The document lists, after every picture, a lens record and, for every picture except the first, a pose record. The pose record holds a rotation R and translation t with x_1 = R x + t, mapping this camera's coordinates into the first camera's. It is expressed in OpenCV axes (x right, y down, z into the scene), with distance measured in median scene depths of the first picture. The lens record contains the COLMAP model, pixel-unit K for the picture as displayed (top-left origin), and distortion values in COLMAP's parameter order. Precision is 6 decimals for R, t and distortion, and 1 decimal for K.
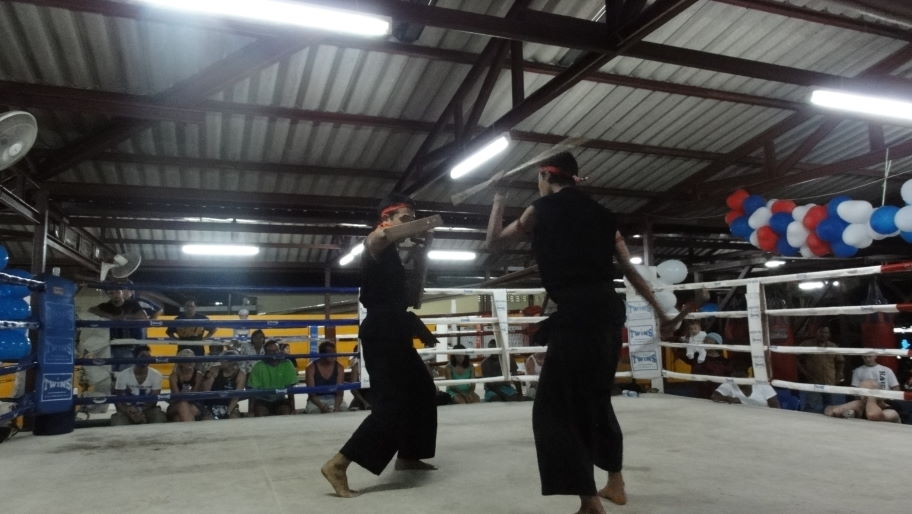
lens RADIAL K [[670.1, 0, 454.3], [0, 670.1, 259.1], [0, 0, 1]] dist [0.005529, 0.007576]
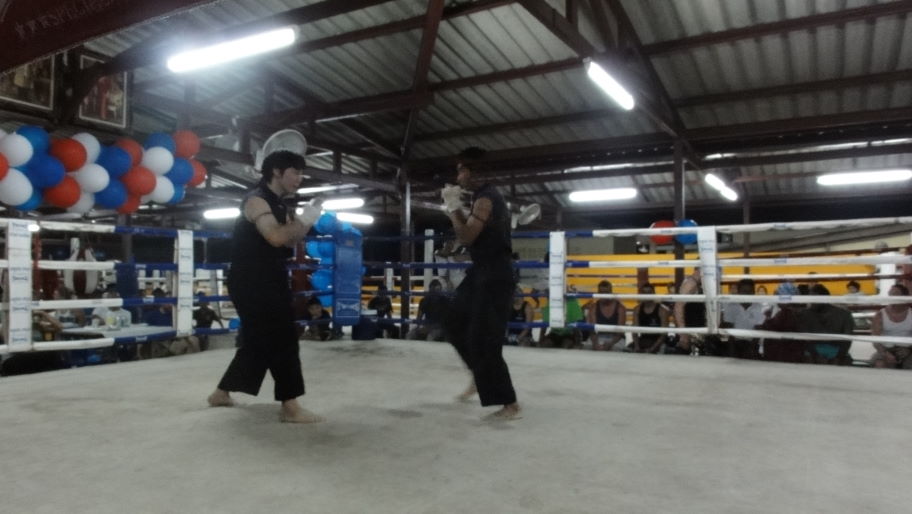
lens RADIAL K [[670.1, 0, 460.4], [0, 670.1, 264.4], [0, 0, 1]] dist [0.005529, 0.007576]
pose [[0.619843, 0.005088, -0.784709, 0.346560], [0.076584, 0.994813, 0.066945, 0.007287], [0.780980, -0.101592, 0.616239, 0.144631]]
